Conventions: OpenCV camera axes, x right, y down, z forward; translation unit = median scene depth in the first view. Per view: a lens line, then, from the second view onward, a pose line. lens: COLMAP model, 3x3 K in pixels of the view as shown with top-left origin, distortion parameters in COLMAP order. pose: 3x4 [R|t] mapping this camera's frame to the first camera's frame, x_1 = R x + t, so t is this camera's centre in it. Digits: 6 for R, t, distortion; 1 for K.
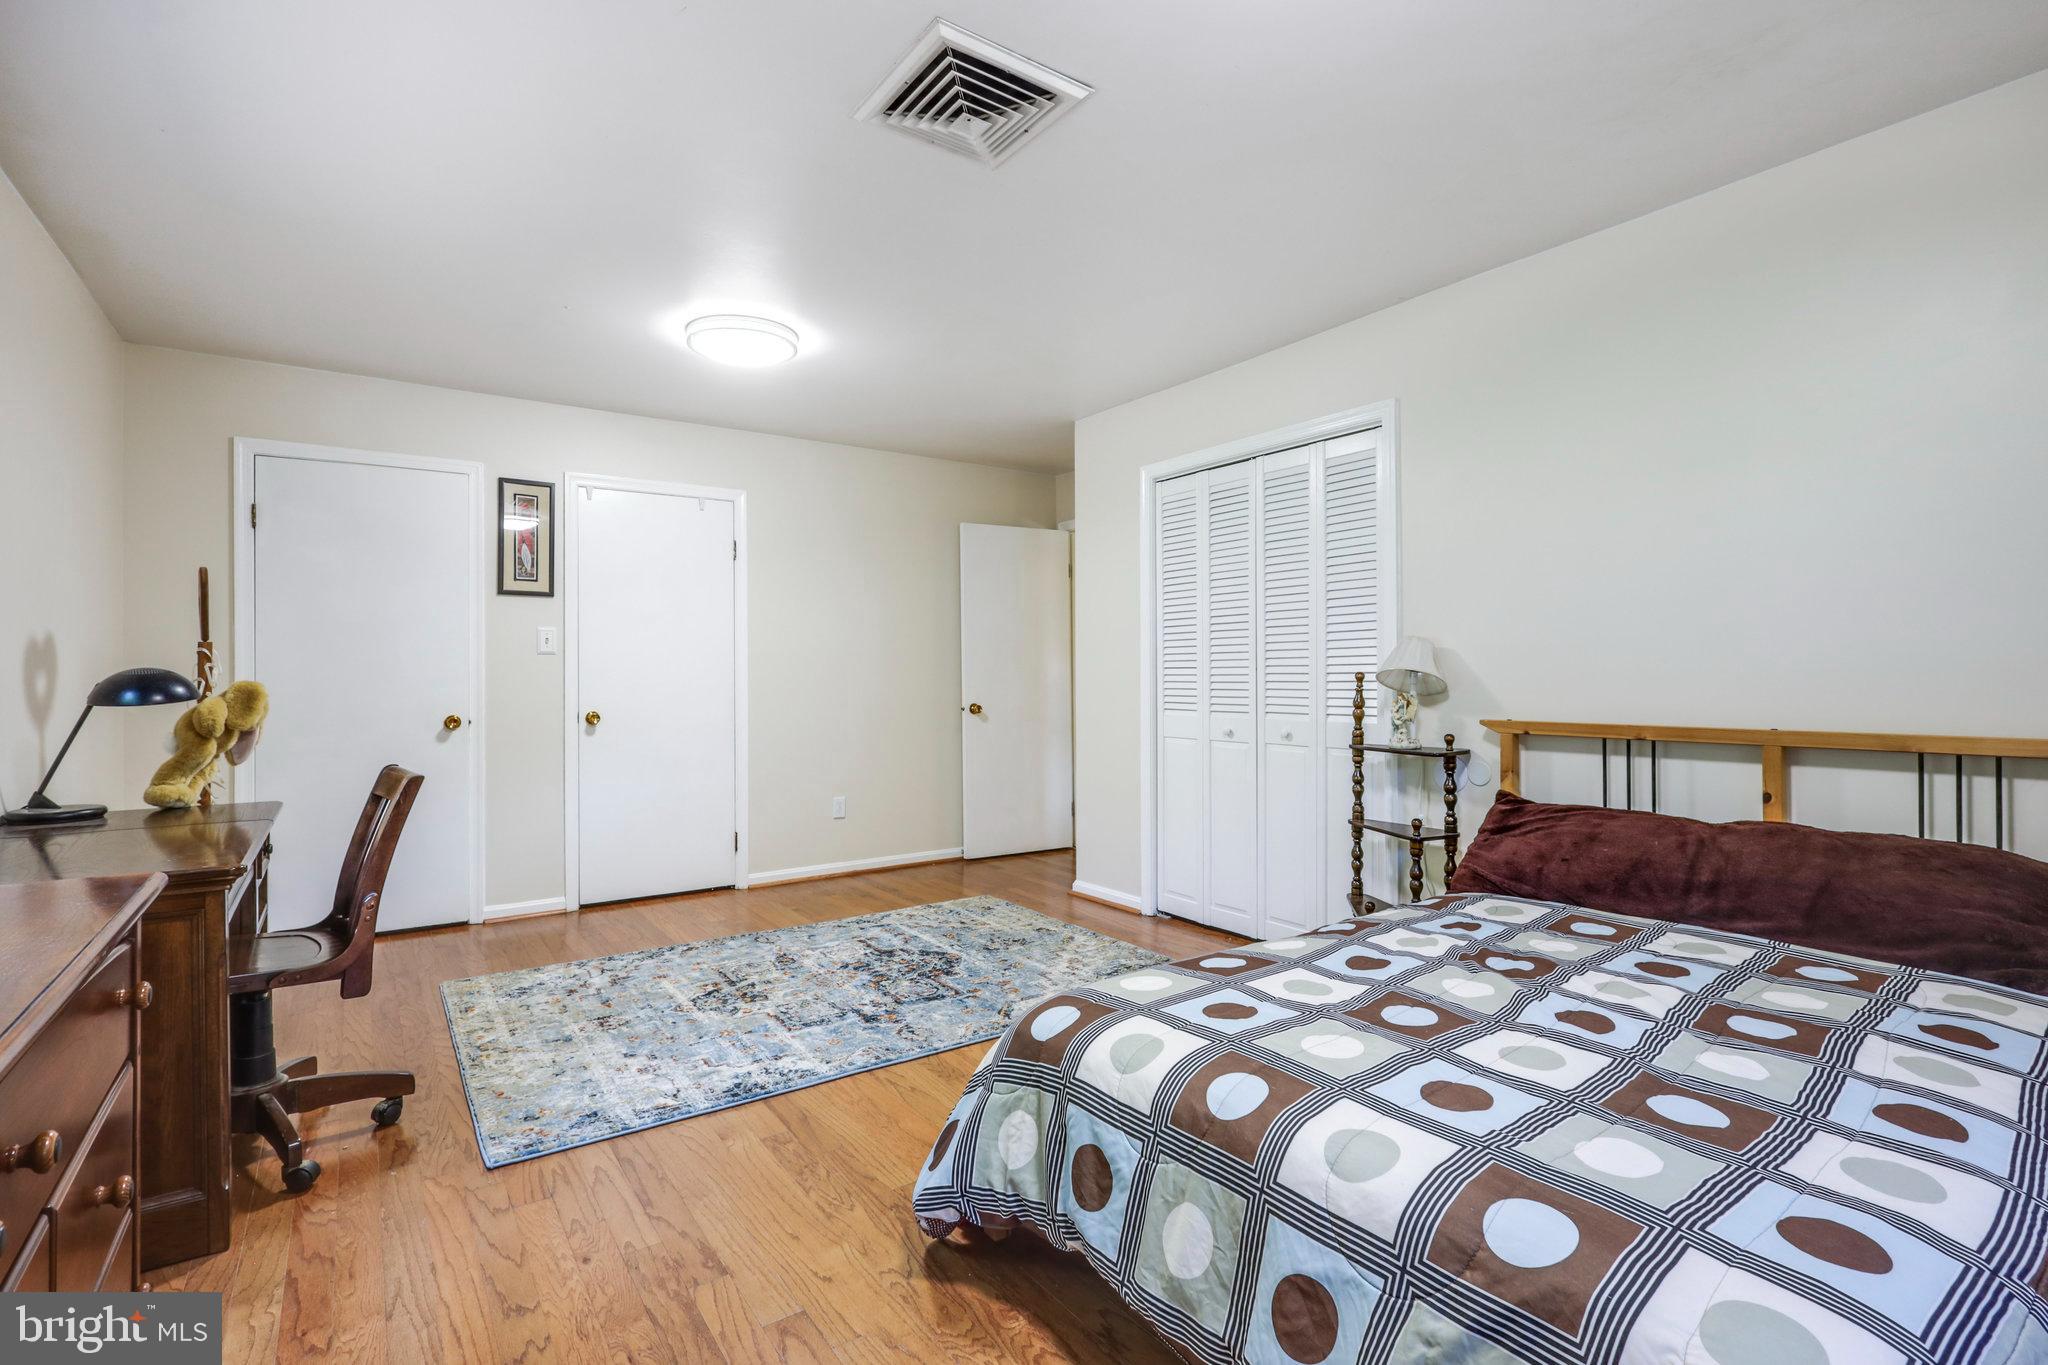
lens RADIAL K [[946.1, 0, 1017.9], [0, 946.1, 672.0], [0, 0, 1]] dist [0.000131, 0.000209]
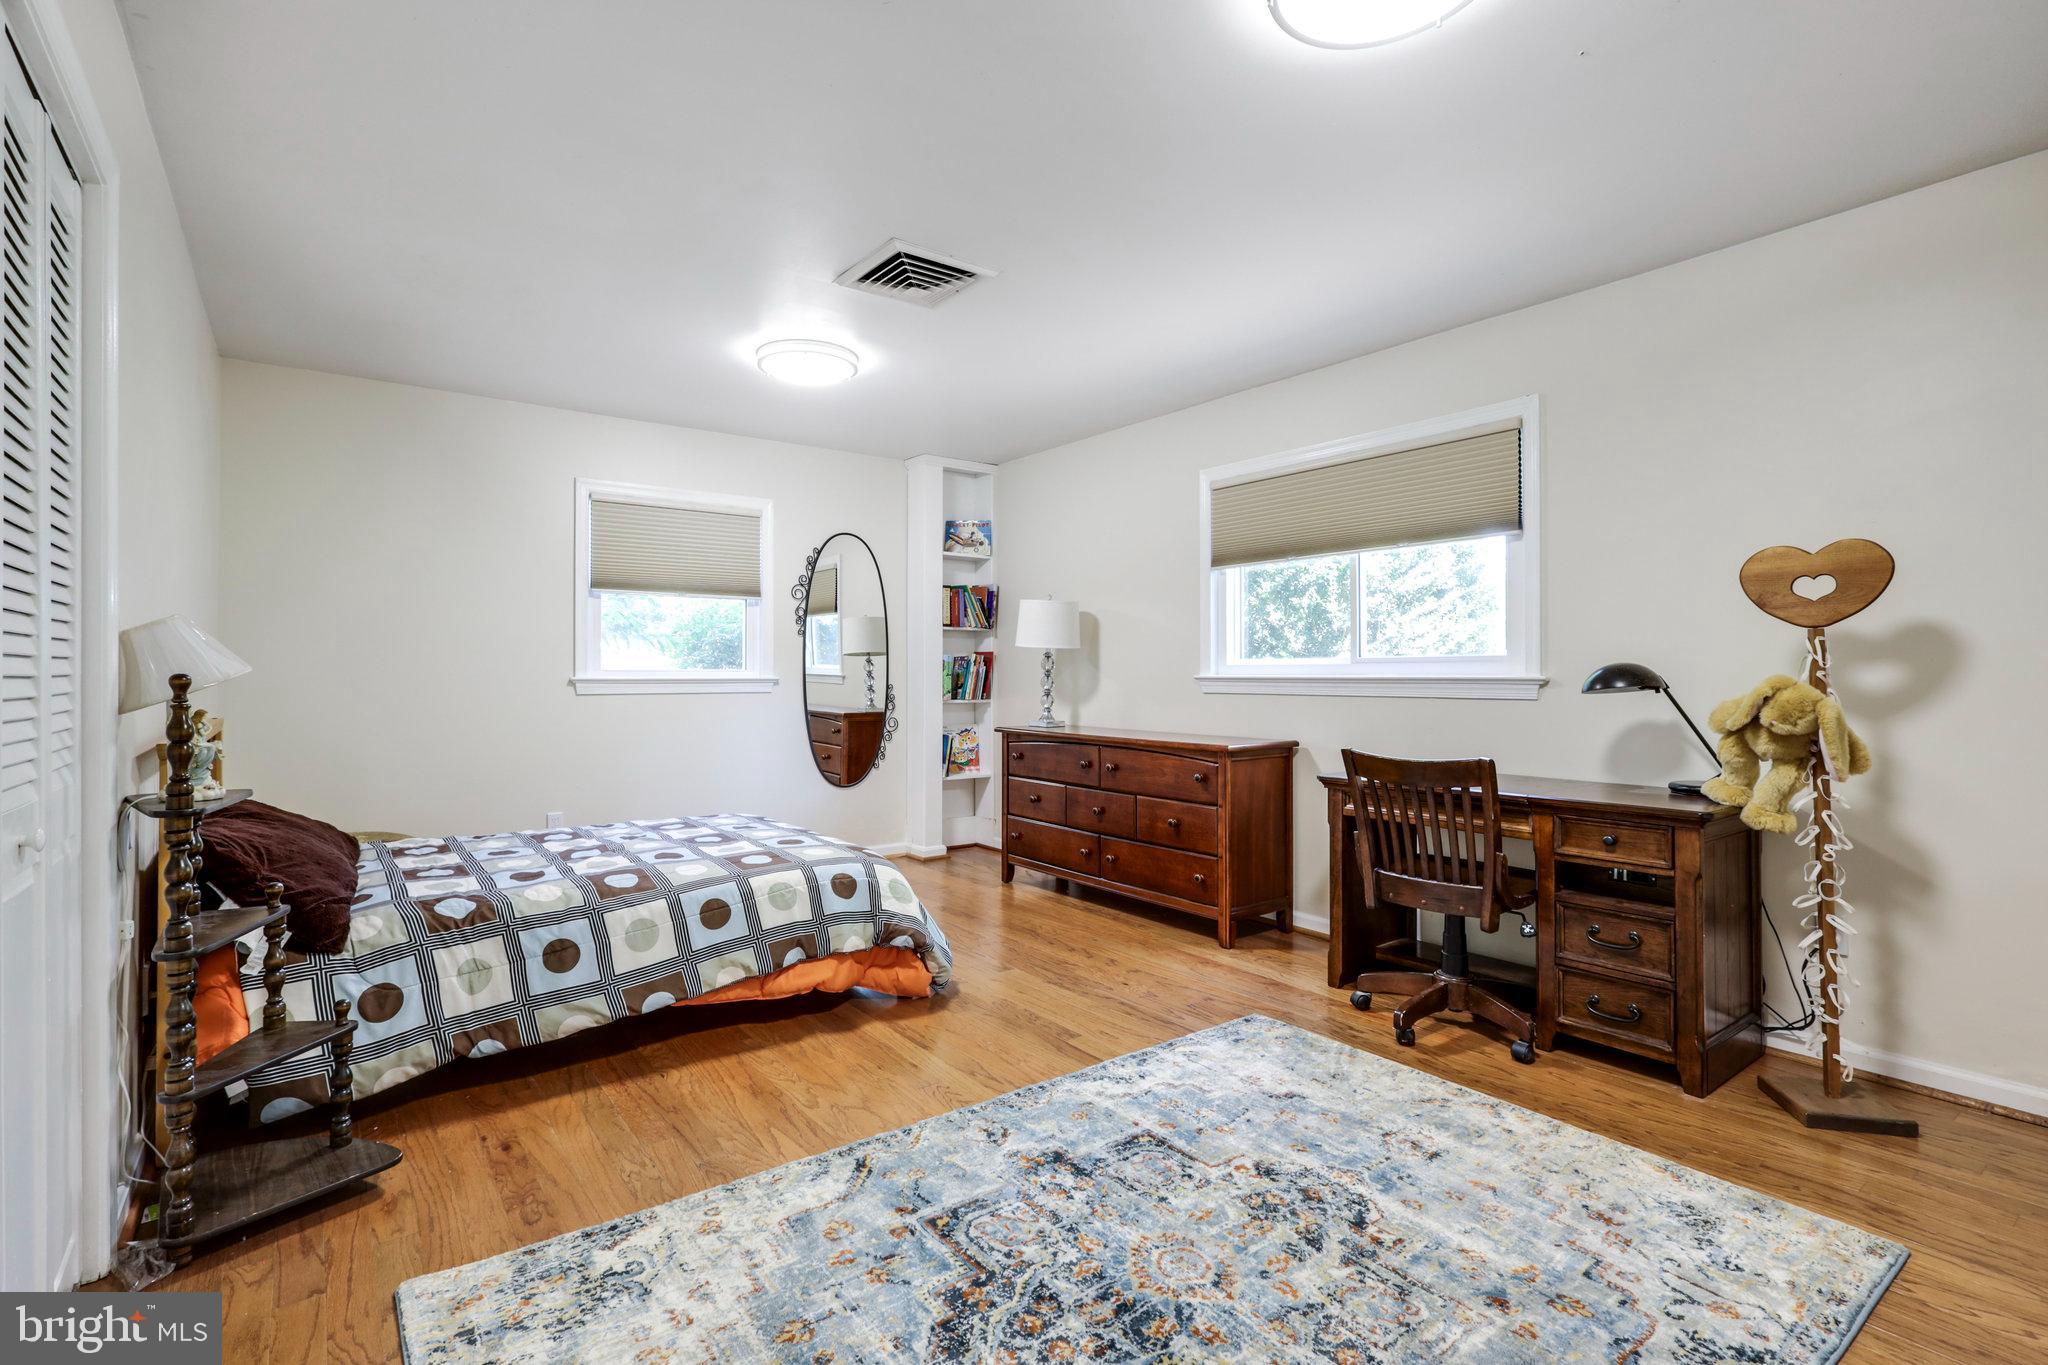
lens RADIAL K [[946.1, 0, 1017.9], [0, 946.1, 672.0], [0, 0, 1]] dist [0.000131, 0.000209]
pose [[-0.999345, 0.008638, -0.035152, -0.101552], [0.008882, 0.999937, -0.006794, 0.005277], [0.035091, -0.007102, -0.999359, 1.630591]]
